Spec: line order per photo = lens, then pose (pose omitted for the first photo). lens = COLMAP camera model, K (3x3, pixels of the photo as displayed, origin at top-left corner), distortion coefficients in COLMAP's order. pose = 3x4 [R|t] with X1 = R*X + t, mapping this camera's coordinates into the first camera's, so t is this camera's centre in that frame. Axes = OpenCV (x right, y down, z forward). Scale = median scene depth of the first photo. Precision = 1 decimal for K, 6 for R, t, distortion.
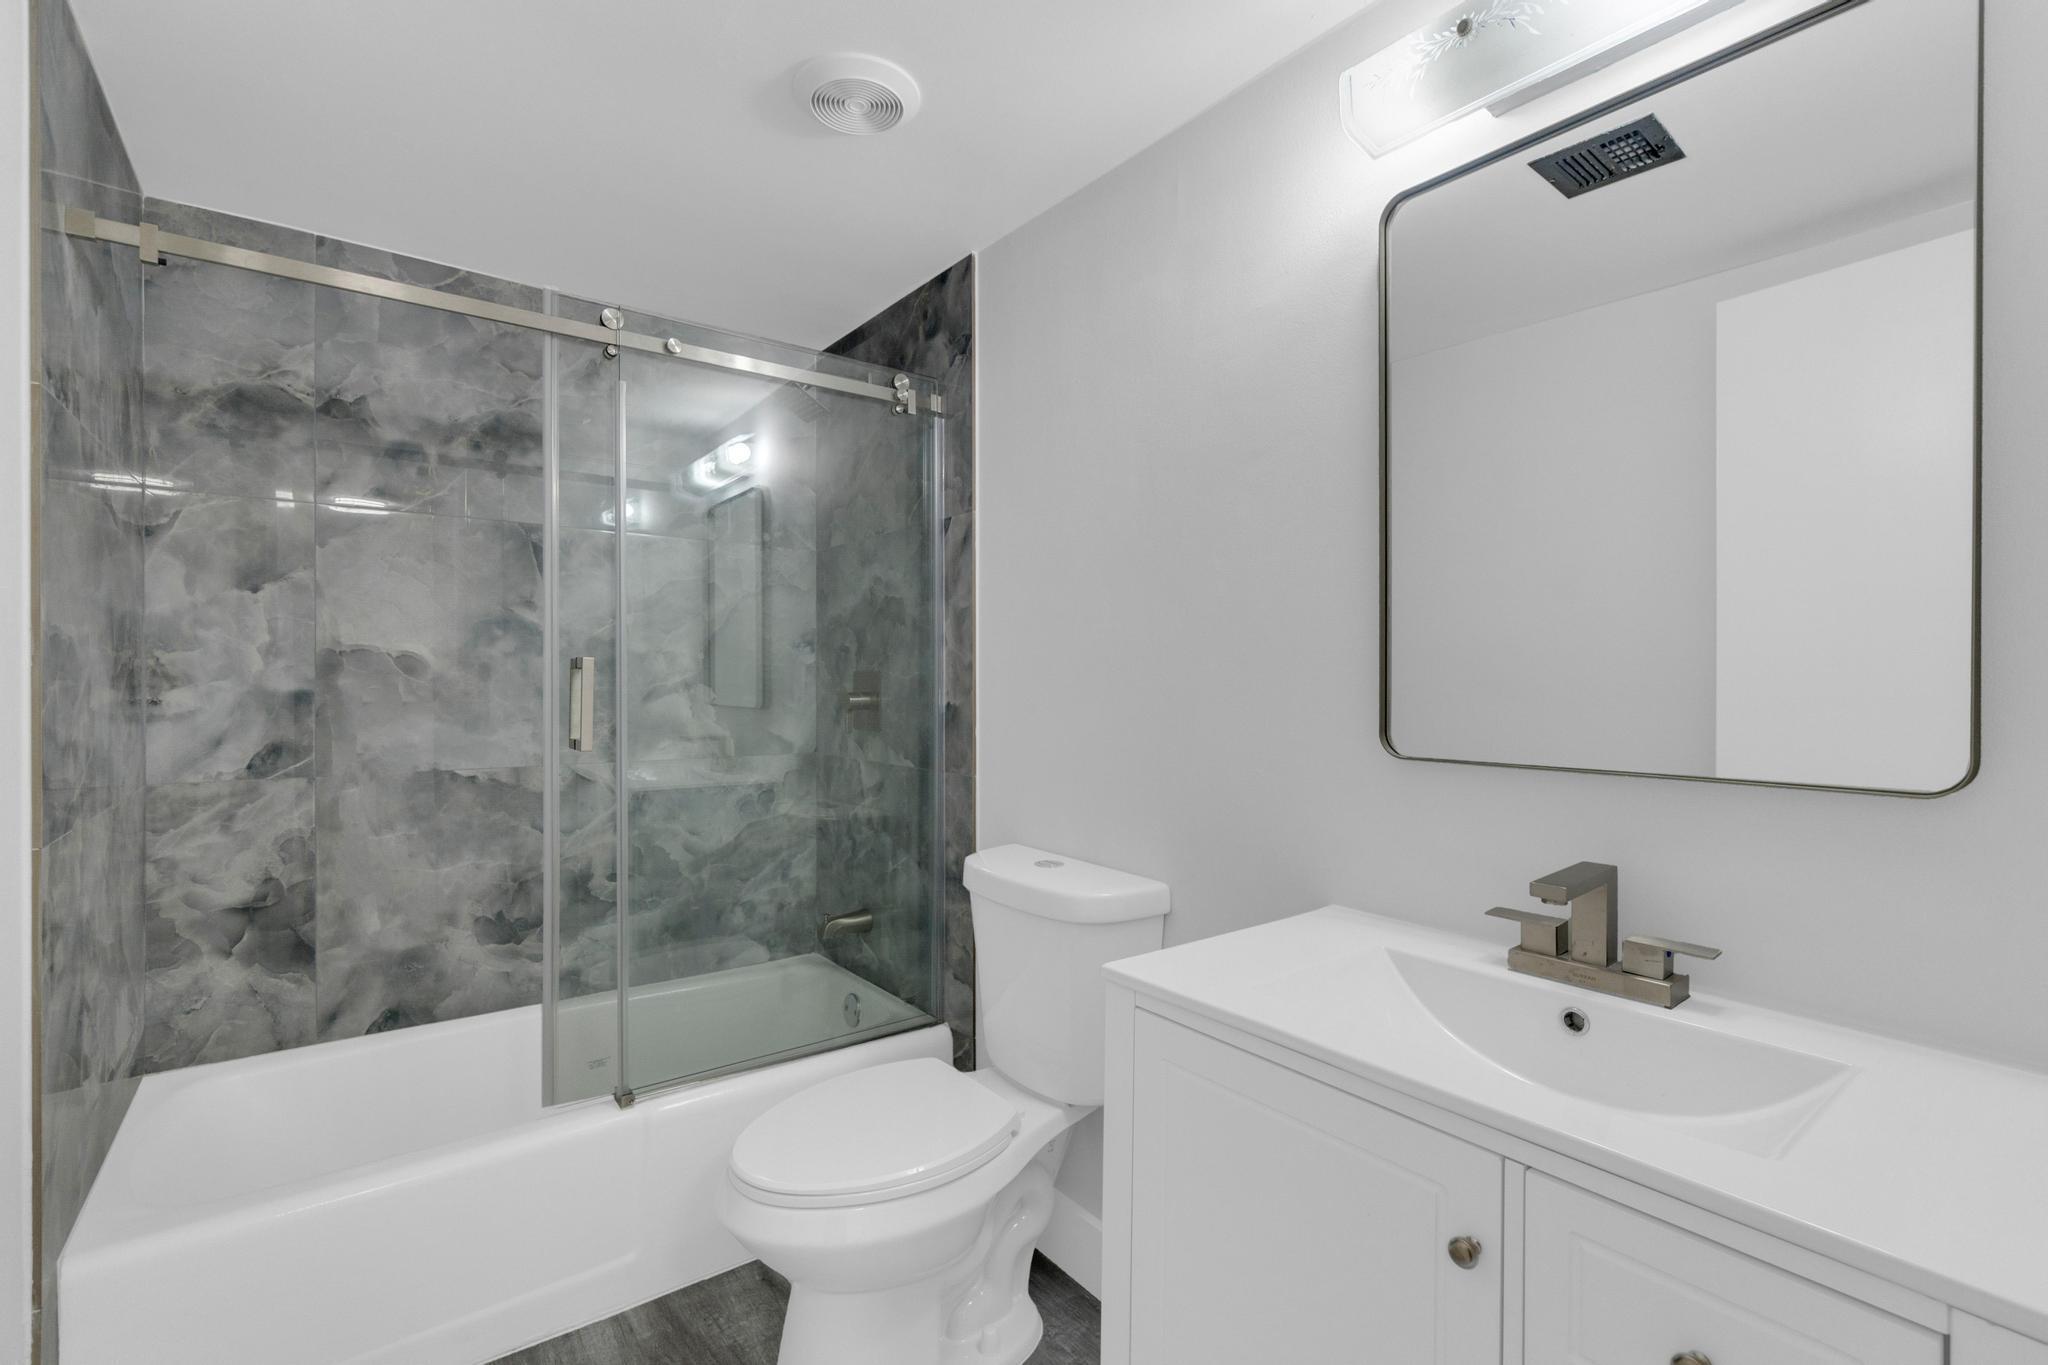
lens RADIAL K [[900.3, 0, 1007.6], [0, 900.3, 685.3], [0, 0, 1]] dist [-0.002693, 0.000279]
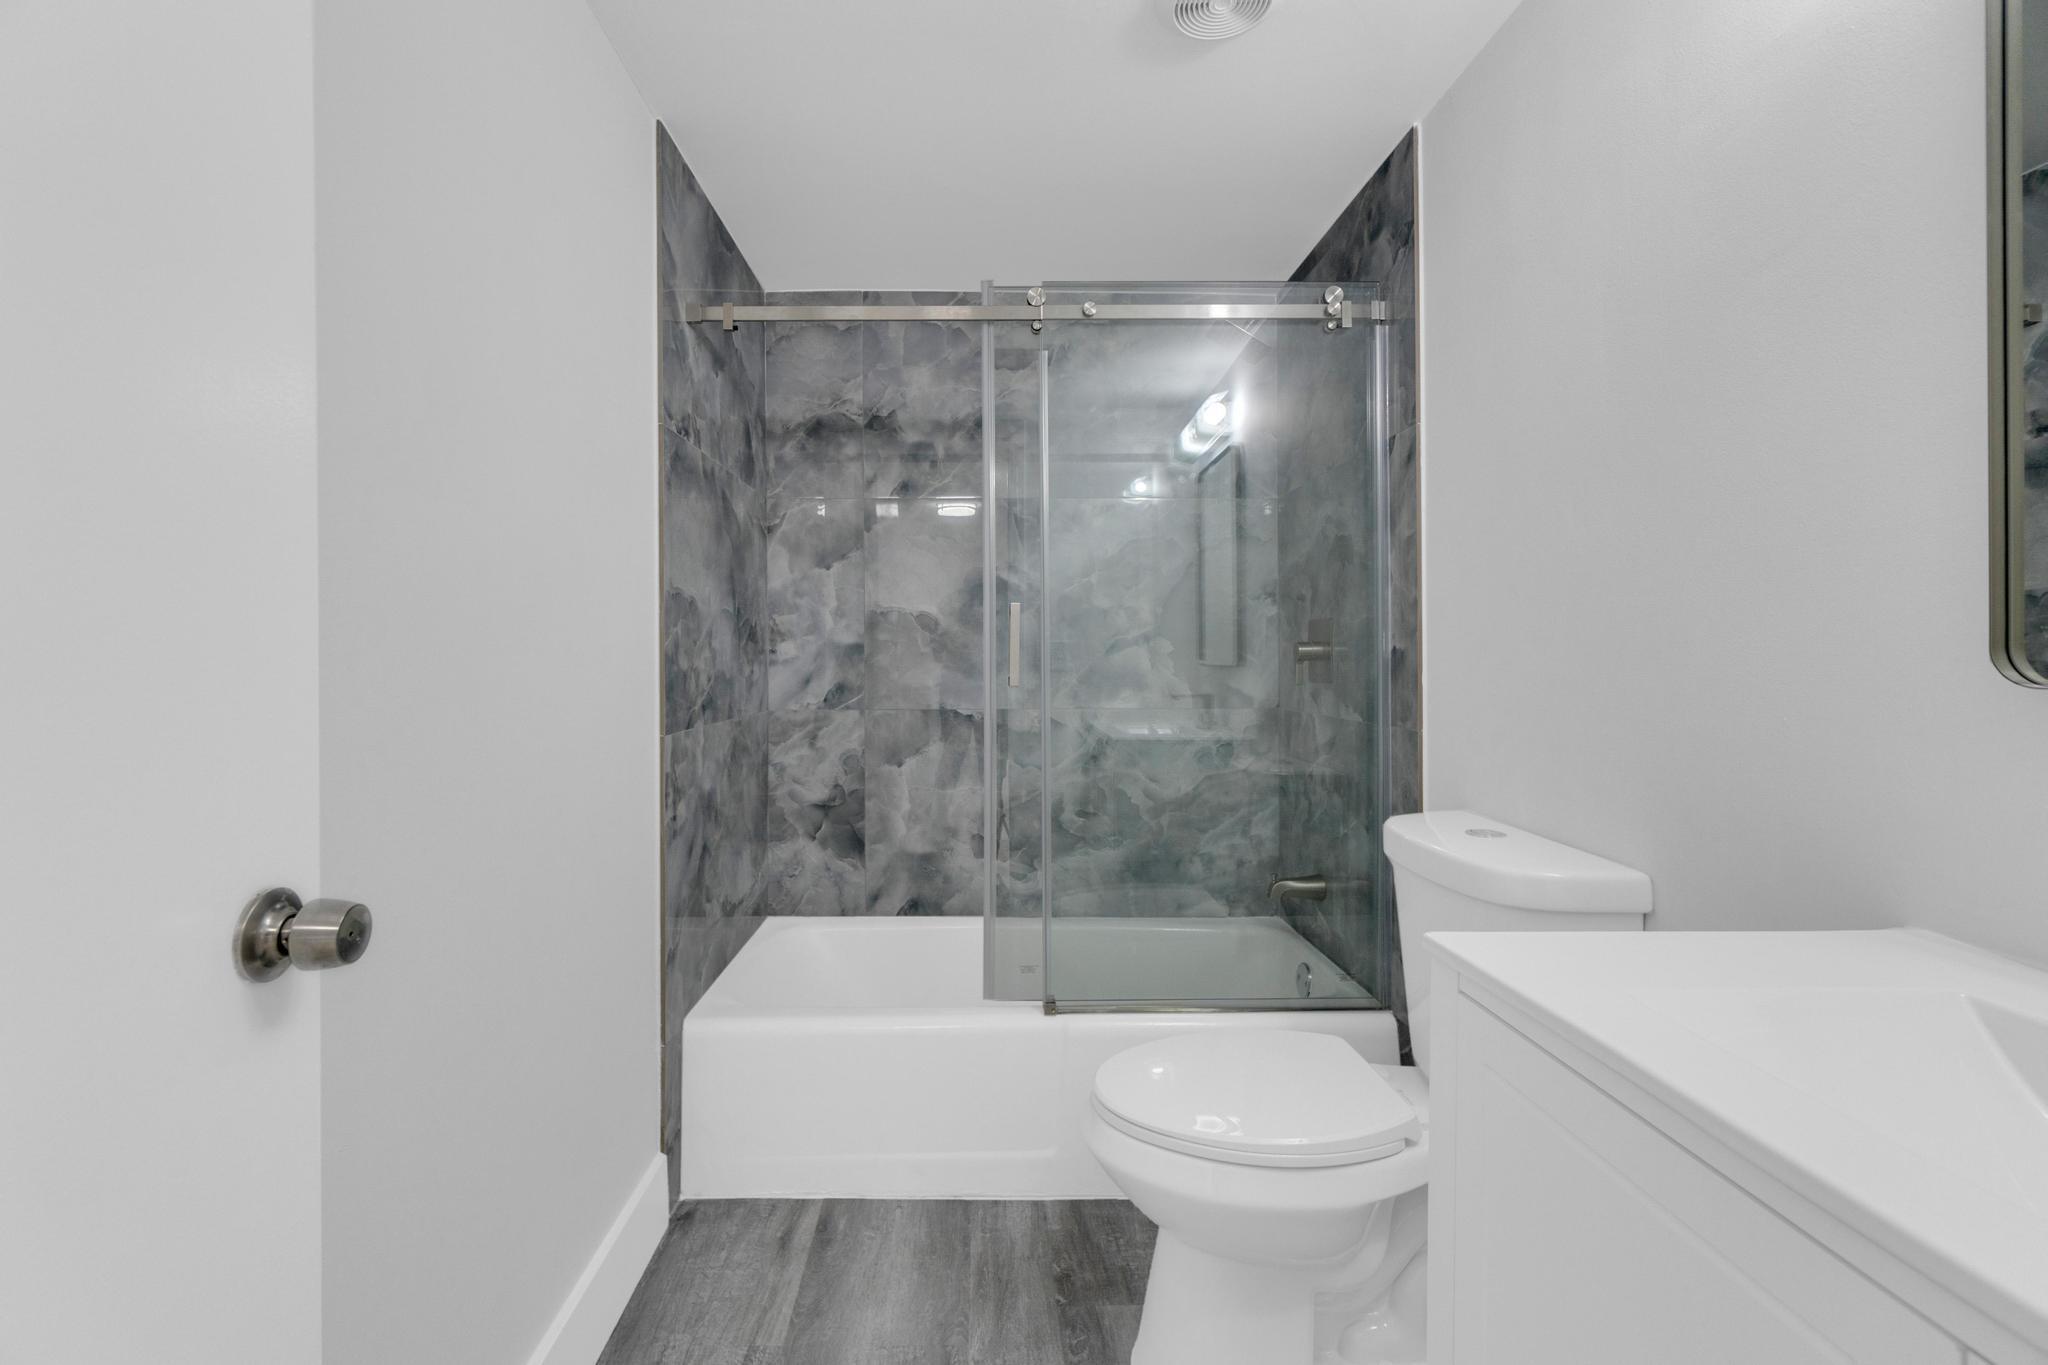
lens RADIAL K [[887.8, 0, 1002.1], [0, 887.8, 663.1], [0, 0, 1]] dist [-0.003413, 0.000758]
pose [[0.810077, -0.003659, -0.586312, 0.134919], [0.001889, 0.999992, -0.003631, 0.038201], [0.586320, 0.001834, 0.810077, 0.076793]]
